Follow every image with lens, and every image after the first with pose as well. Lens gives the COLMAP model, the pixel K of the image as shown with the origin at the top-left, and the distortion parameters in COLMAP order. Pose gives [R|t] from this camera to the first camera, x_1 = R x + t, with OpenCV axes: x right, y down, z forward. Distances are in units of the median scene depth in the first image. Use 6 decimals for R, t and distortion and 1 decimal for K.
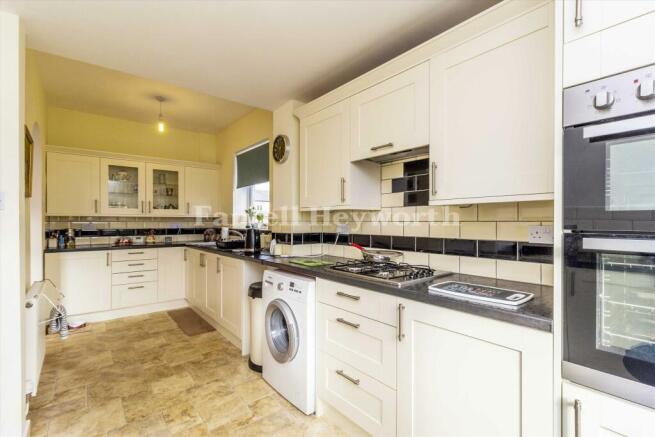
lens RADIAL K [[301.7, 0, 330.8], [0, 301.7, 215.8], [0, 0, 1]] dist [0.001834, 0.000045]
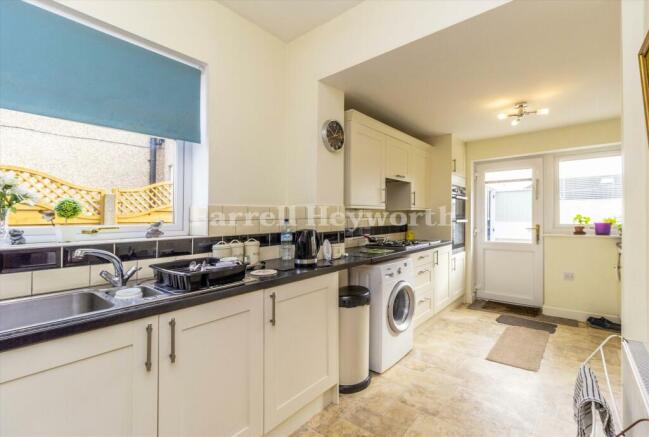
lens RADIAL K [[298.9, 0, 327.9], [0, 298.9, 220.0], [0, 0, 1]] dist [0.001834, 0.000045]
pose [[-0.180712, -0.002167, 0.983534, -1.263519], [0.000657, 0.999997, 0.002324, 0.028701], [-0.983536, 0.001066, -0.180710, 1.469337]]
